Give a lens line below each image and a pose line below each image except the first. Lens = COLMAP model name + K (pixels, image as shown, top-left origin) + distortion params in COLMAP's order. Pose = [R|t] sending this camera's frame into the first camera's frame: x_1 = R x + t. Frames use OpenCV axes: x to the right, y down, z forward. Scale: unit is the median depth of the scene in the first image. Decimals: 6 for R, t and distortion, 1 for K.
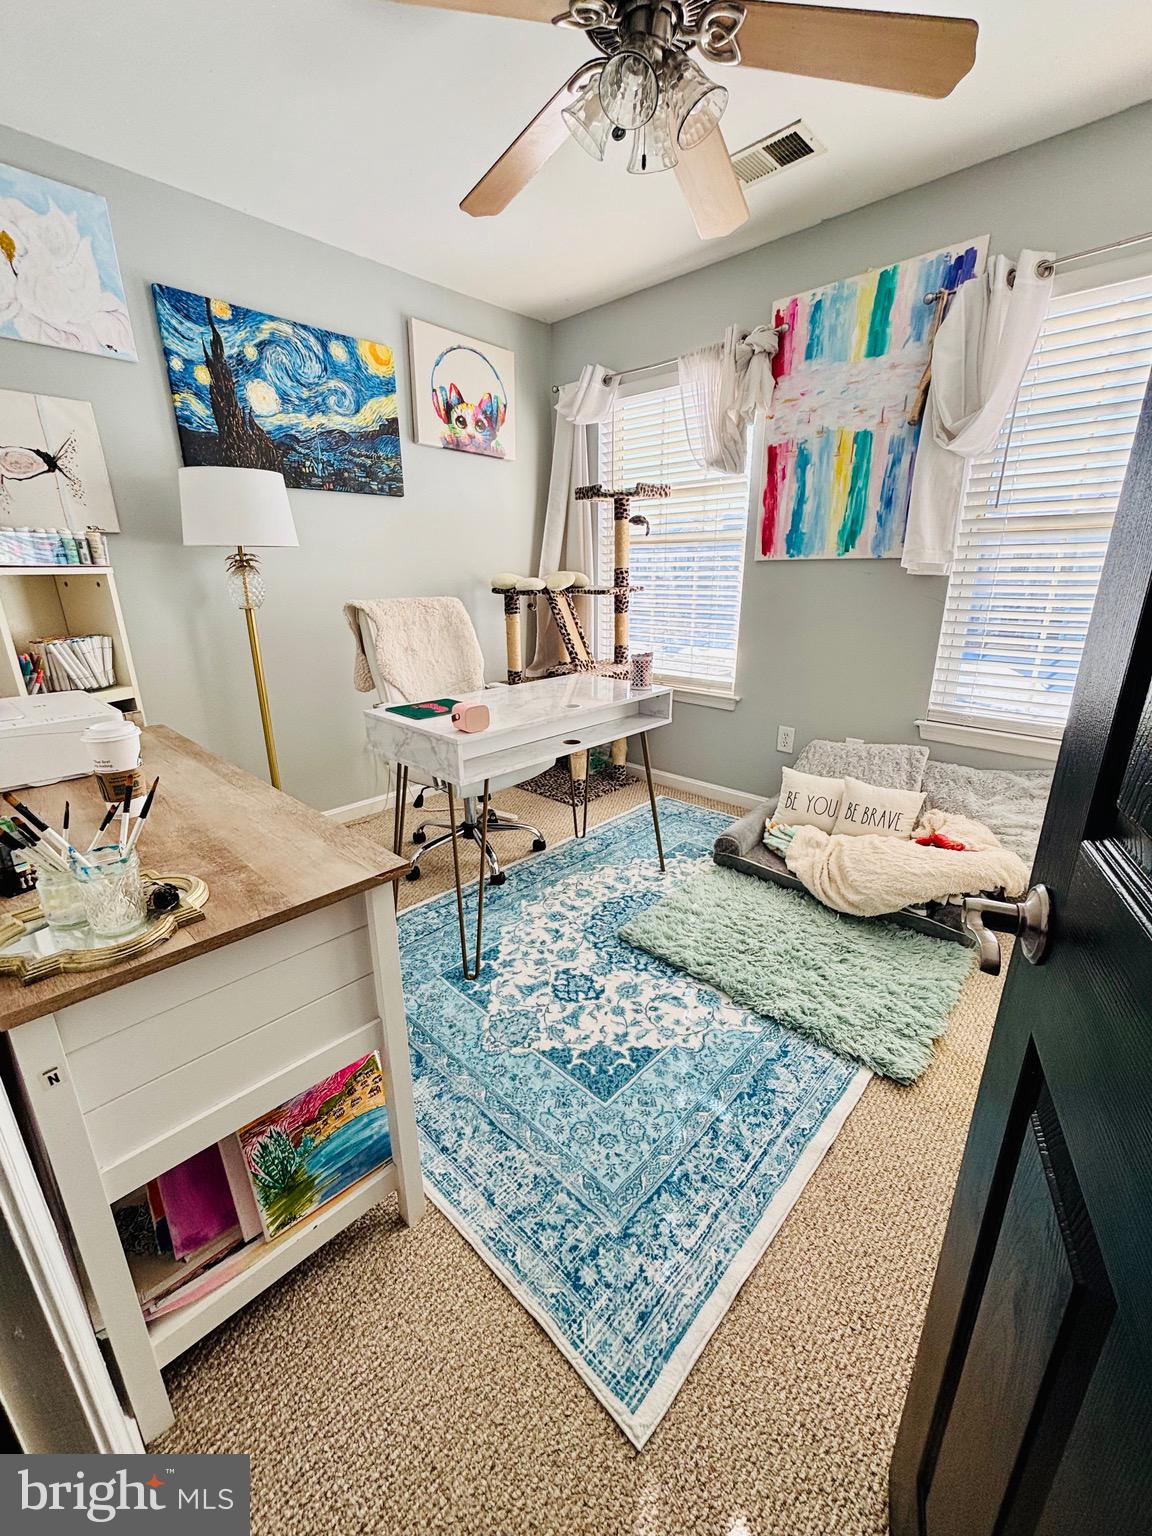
lens RADIAL K [[623.8, 0, 556.1], [0, 623.8, 755.2], [0, 0, 1]] dist [-0.001739, 0.001307]
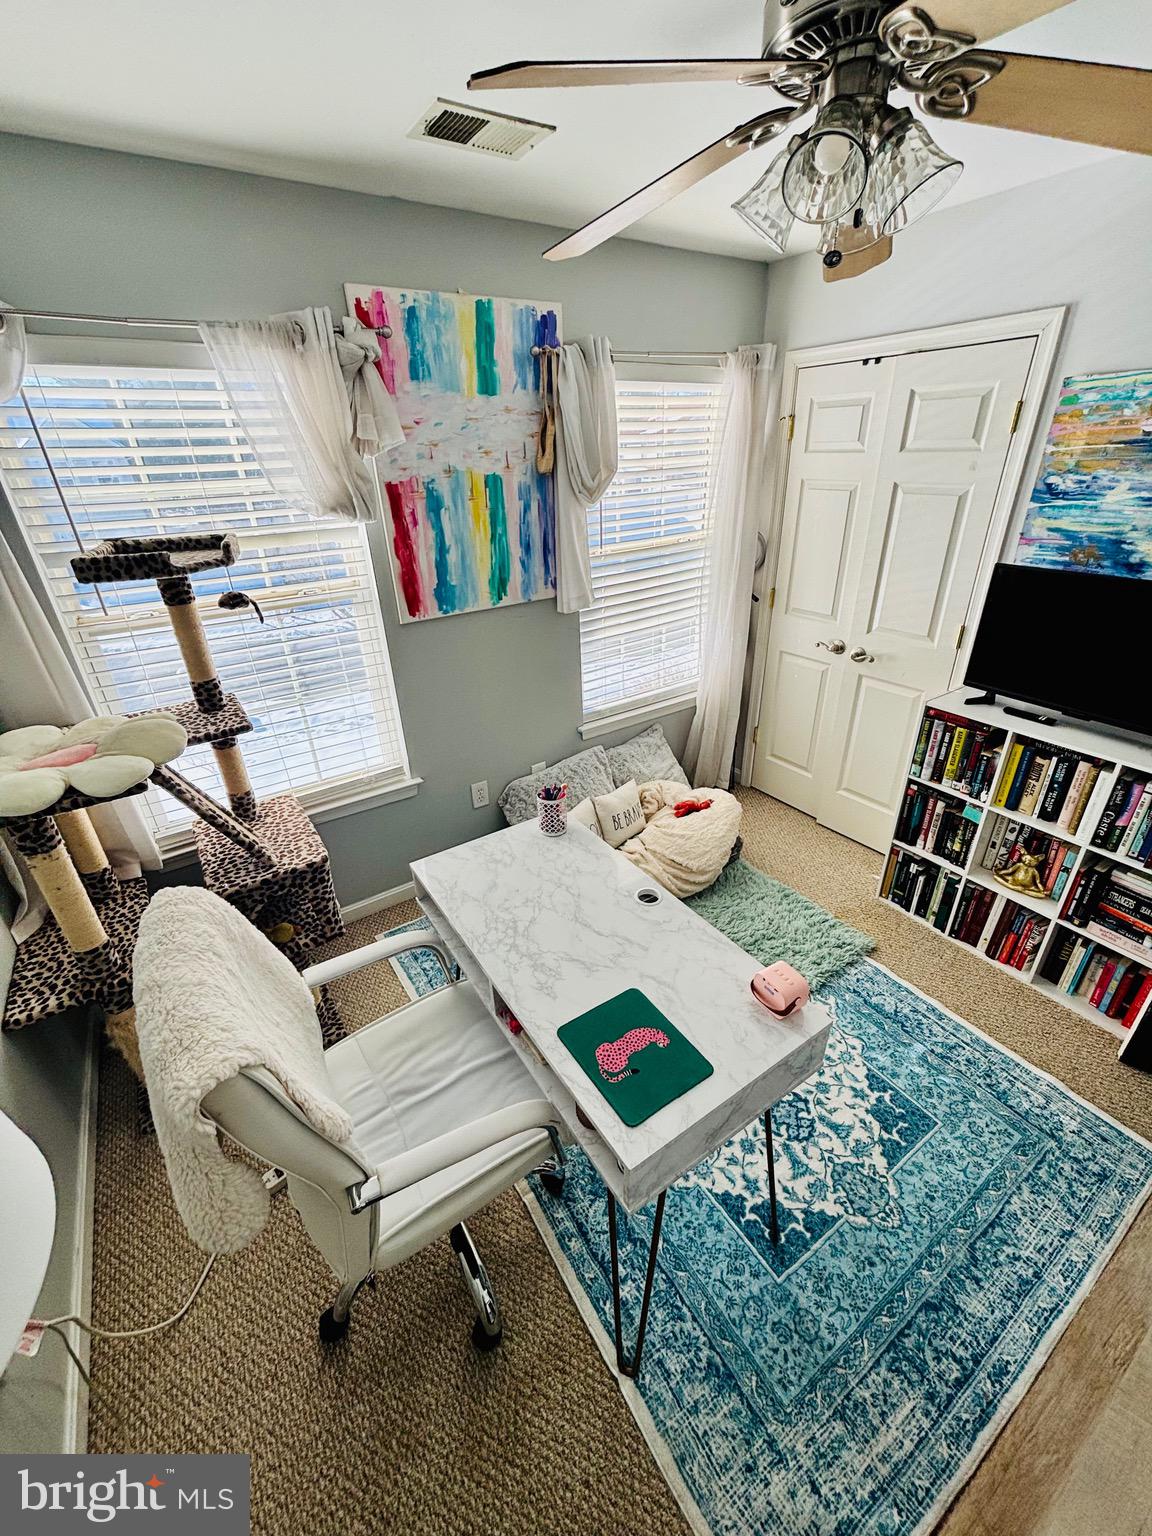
lens RADIAL K [[623.8, 0, 602.5], [0, 623.8, 768.0], [0, 0, 1]] dist [-0.001739, 0.001307]
pose [[0.196029, -0.438011, 0.877336, -0.481492], [0.321134, 0.874033, 0.364608, -0.417302], [-0.926523, 0.210269, 0.311996, 0.636888]]
